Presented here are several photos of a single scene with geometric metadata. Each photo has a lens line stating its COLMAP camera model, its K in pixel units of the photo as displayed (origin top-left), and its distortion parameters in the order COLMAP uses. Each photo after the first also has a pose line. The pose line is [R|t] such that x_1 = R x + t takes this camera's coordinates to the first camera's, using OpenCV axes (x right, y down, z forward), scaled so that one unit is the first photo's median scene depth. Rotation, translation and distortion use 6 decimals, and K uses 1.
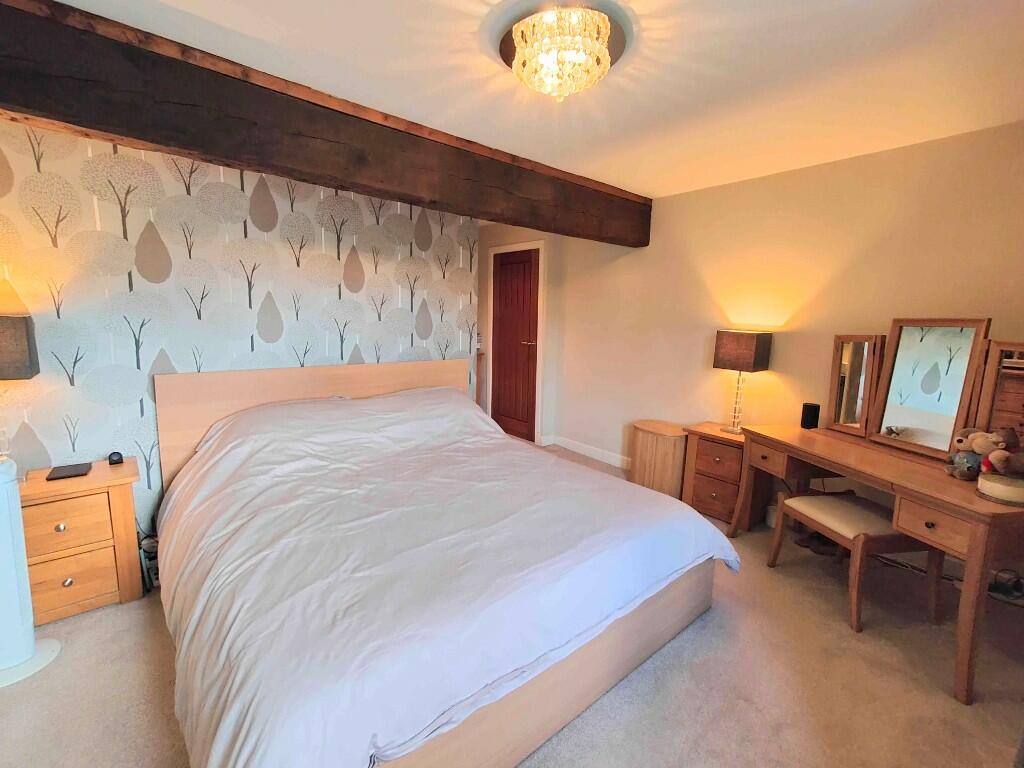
lens RADIAL K [[429.7, 0, 513.6], [0, 429.7, 377.4], [0, 0, 1]] dist [-0.024486, -0.000133]
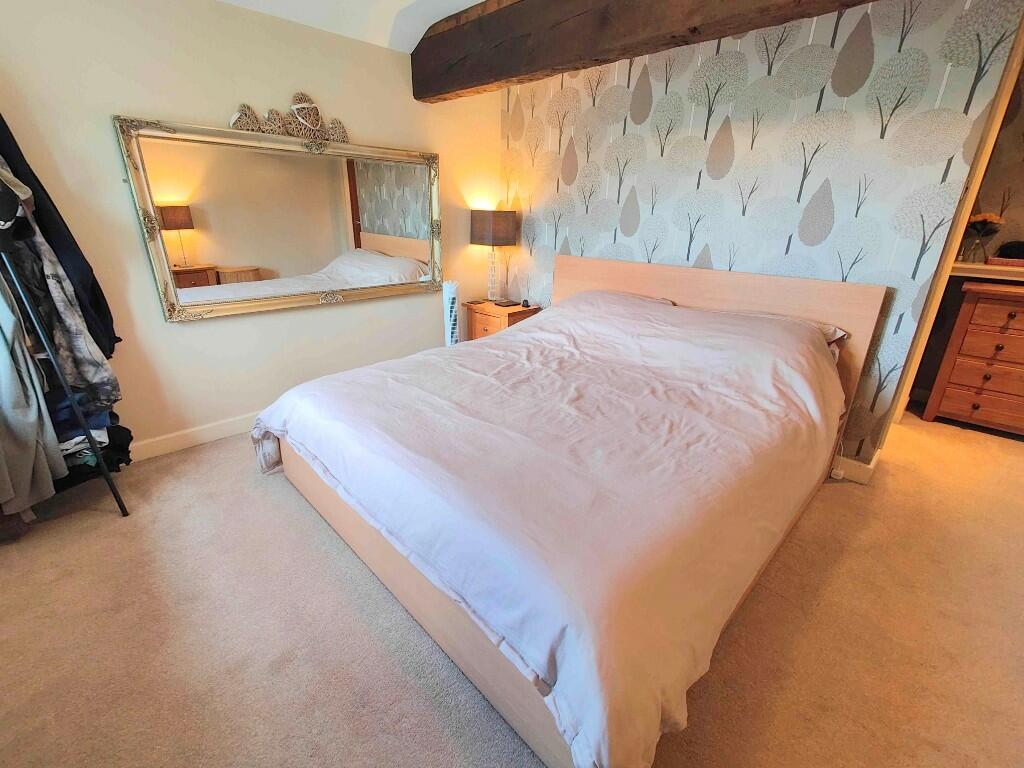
lens RADIAL K [[452.6, 0, 510.2], [0, 452.6, 377.8], [0, 0, 1]] dist [0.009175, 0.000507]
pose [[0.094841, 0.334208, -0.937715, 0.641946], [-0.142382, 0.936831, 0.319492, -0.073224], [0.985258, 0.103213, 0.136436, 0.612676]]
